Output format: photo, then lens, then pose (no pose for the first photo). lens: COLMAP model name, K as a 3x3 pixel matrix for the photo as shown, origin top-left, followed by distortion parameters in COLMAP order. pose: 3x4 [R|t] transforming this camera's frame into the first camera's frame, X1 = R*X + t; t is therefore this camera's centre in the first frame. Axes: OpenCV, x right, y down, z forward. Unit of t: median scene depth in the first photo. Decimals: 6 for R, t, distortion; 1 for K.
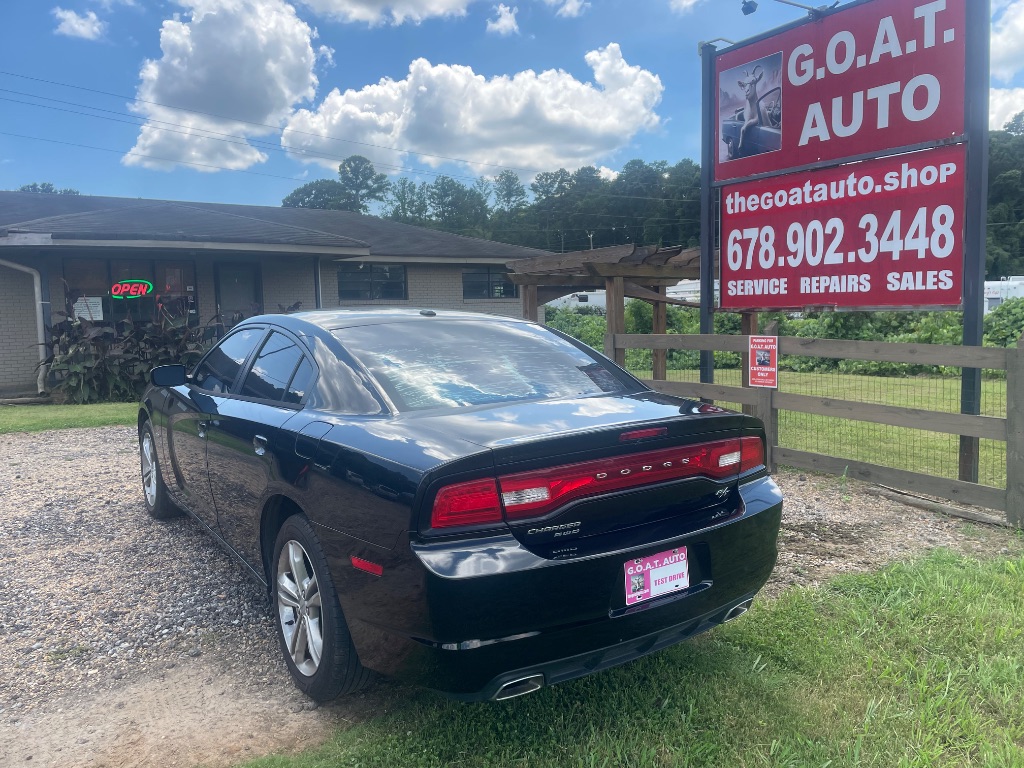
lens RADIAL K [[769.9, 0, 511.6], [0, 769.9, 382.9], [0, 0, 1]] dist [0.064265, -0.080237]
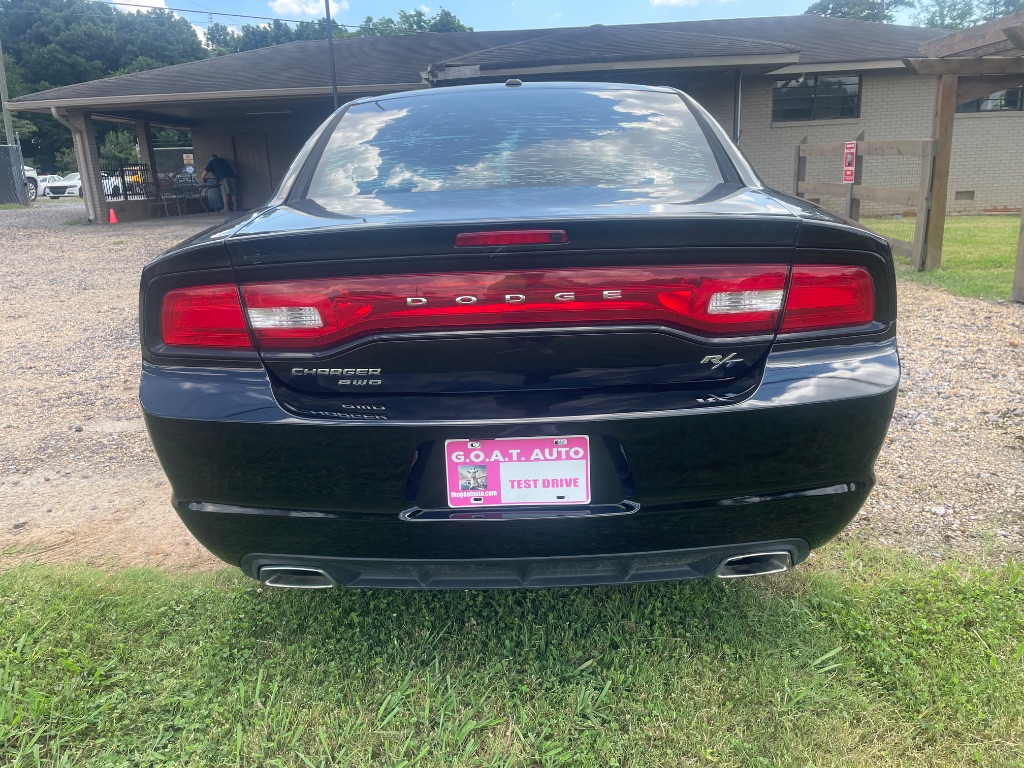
lens RADIAL K [[769.9, 0, 511.3], [0, 769.9, 381.1], [0, 0, 1]] dist [0.064265, -0.080237]
pose [[0.820640, 0.144406, -0.552899, 0.513087], [-0.031627, 0.977538, 0.208370, 0.049865], [0.570570, -0.153510, 0.806774, 0.516391]]
